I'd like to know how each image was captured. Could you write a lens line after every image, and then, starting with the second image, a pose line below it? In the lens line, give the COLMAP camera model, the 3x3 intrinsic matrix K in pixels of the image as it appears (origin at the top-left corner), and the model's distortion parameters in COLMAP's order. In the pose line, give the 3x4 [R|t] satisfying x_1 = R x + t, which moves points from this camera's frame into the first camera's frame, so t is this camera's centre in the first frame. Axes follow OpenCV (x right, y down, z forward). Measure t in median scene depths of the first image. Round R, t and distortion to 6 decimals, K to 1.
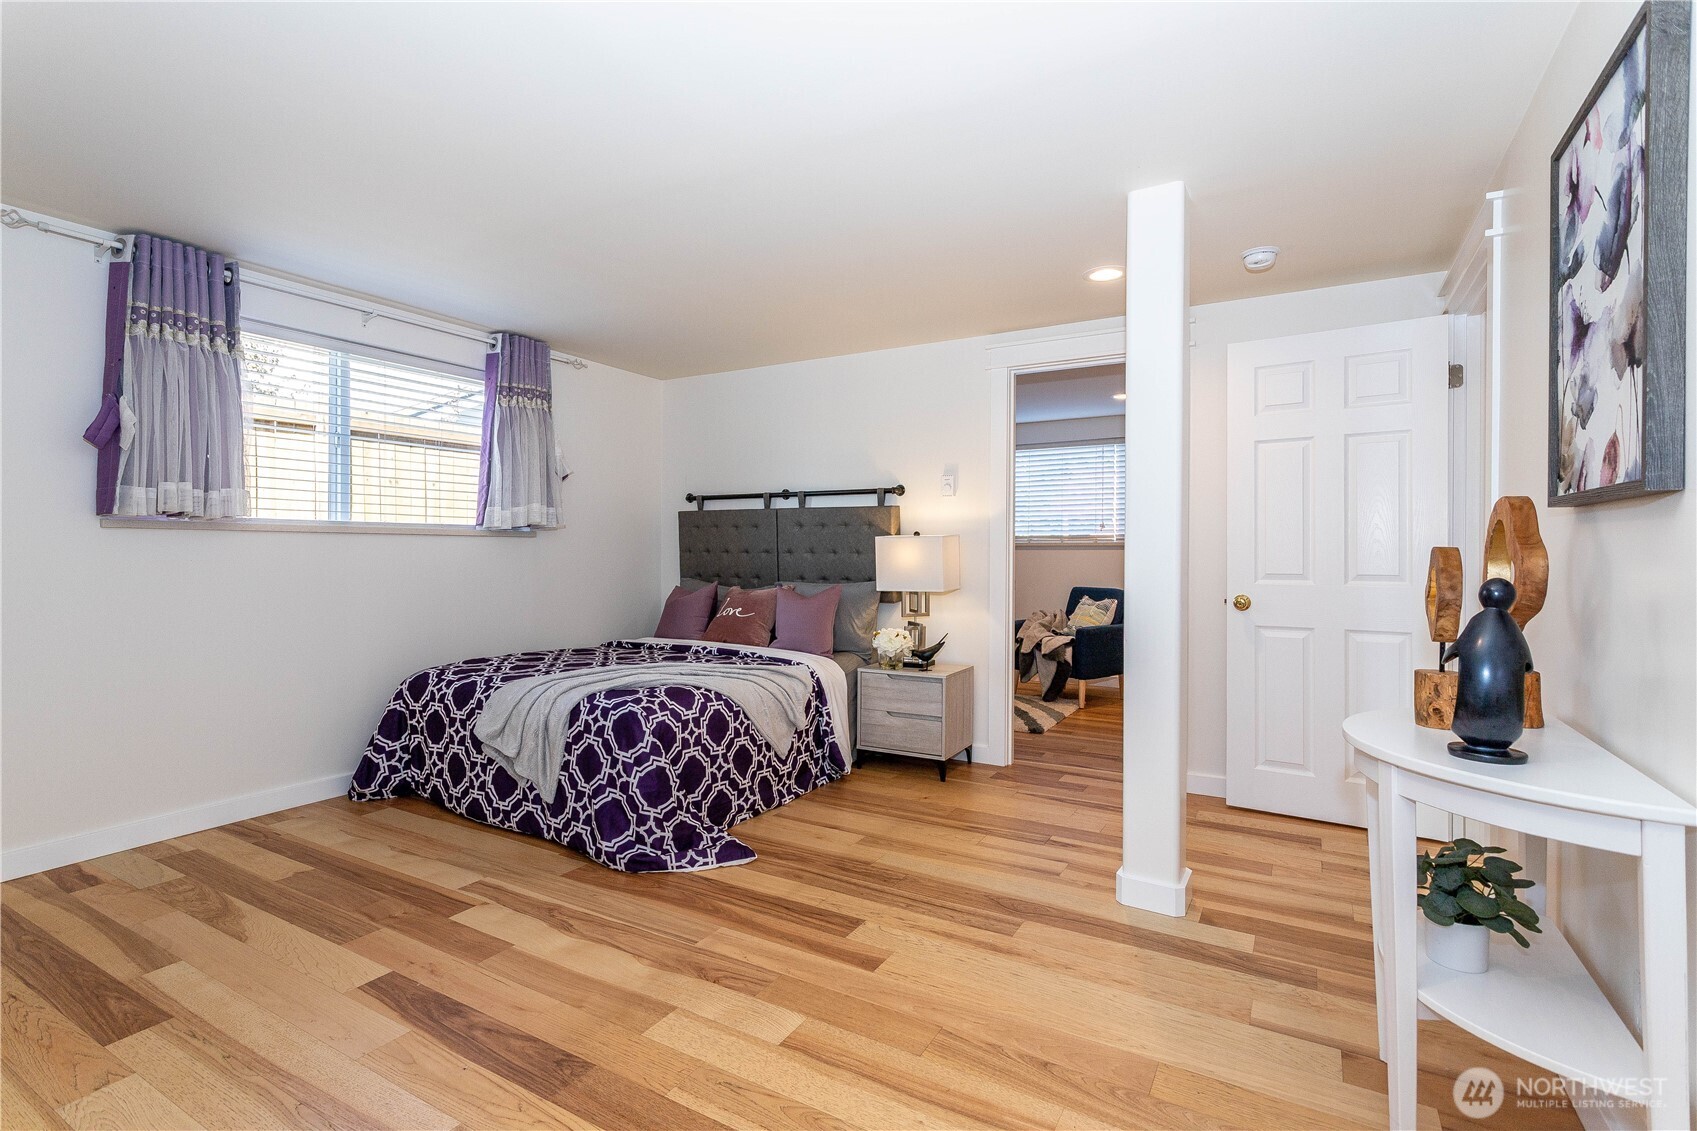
lens RADIAL K [[797.8, 0, 842.1], [0, 797.8, 558.7], [0, 0, 1]] dist [0.000151, 0.002058]
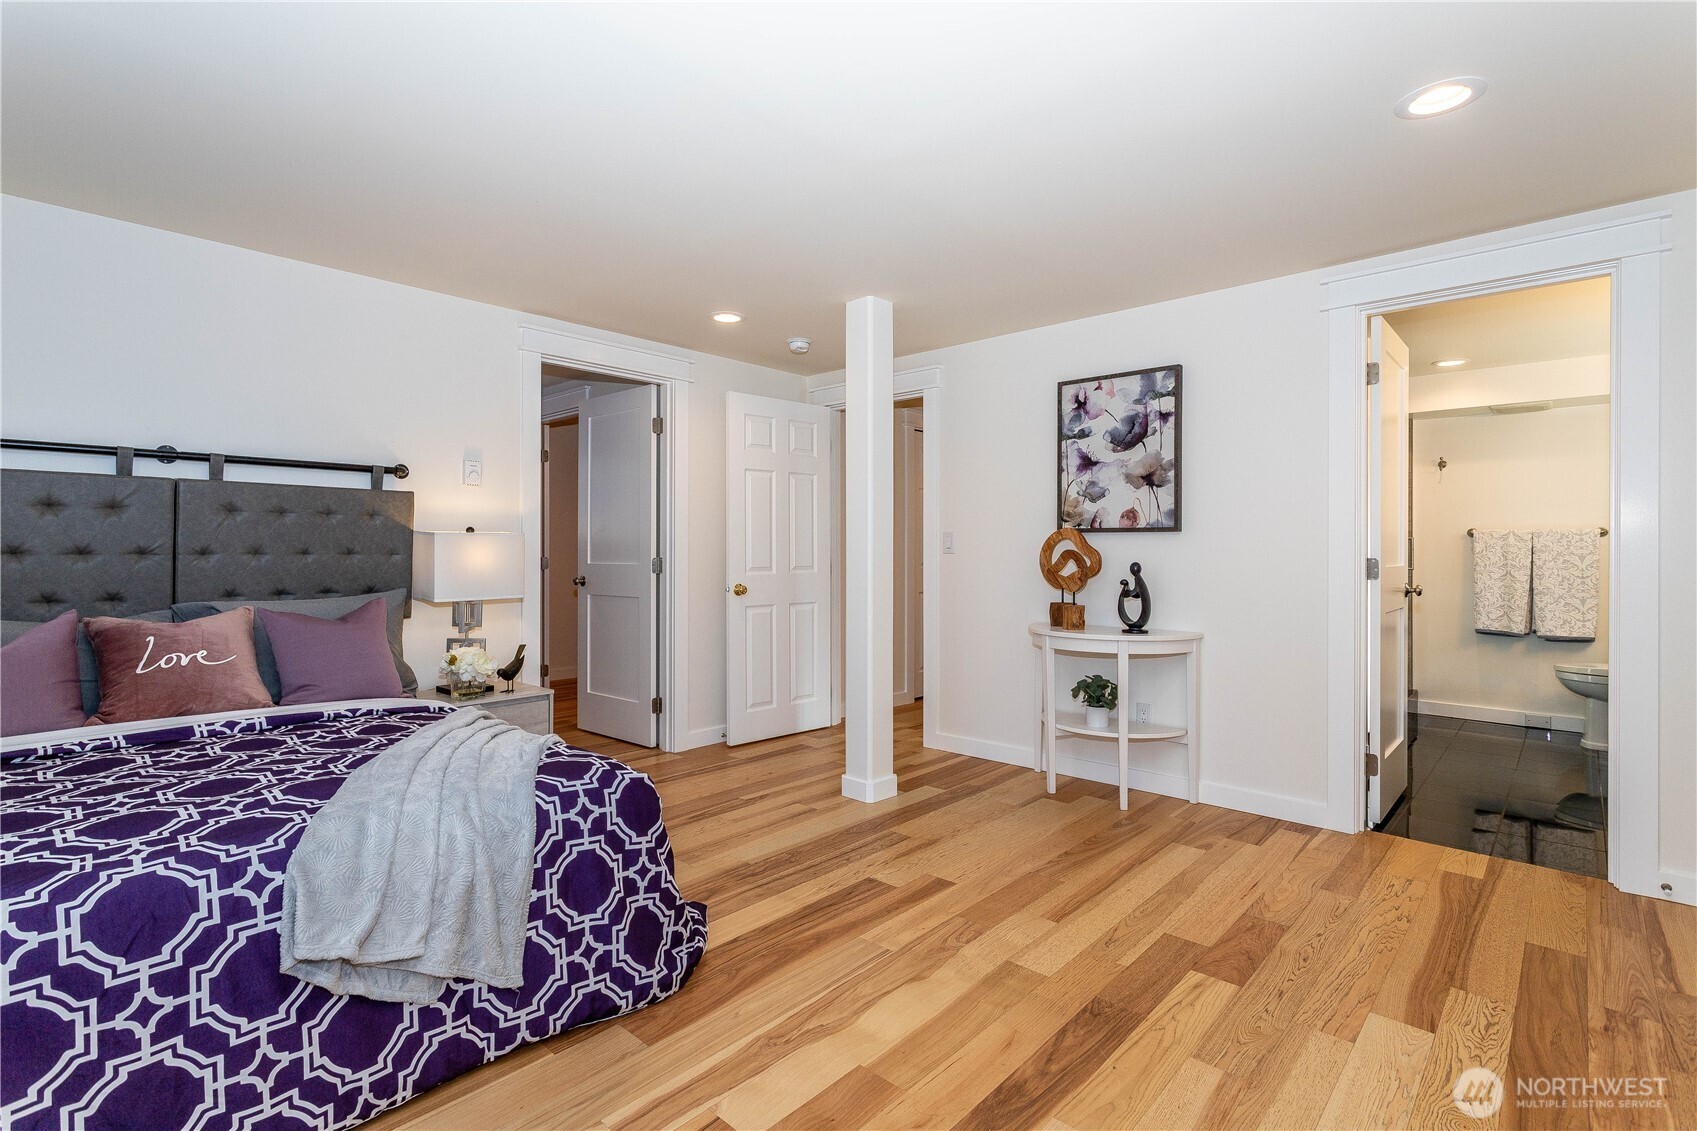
lens RADIAL K [[797.8, 0, 838.6], [0, 797.8, 553.7], [0, 0, 1]] dist [0.000151, 0.002058]
pose [[0.217998, -0.005283, 0.975935, -0.887491], [0.008592, 0.999957, 0.003493, -0.008898], [-0.975911, 0.007623, 0.218034, 0.647716]]
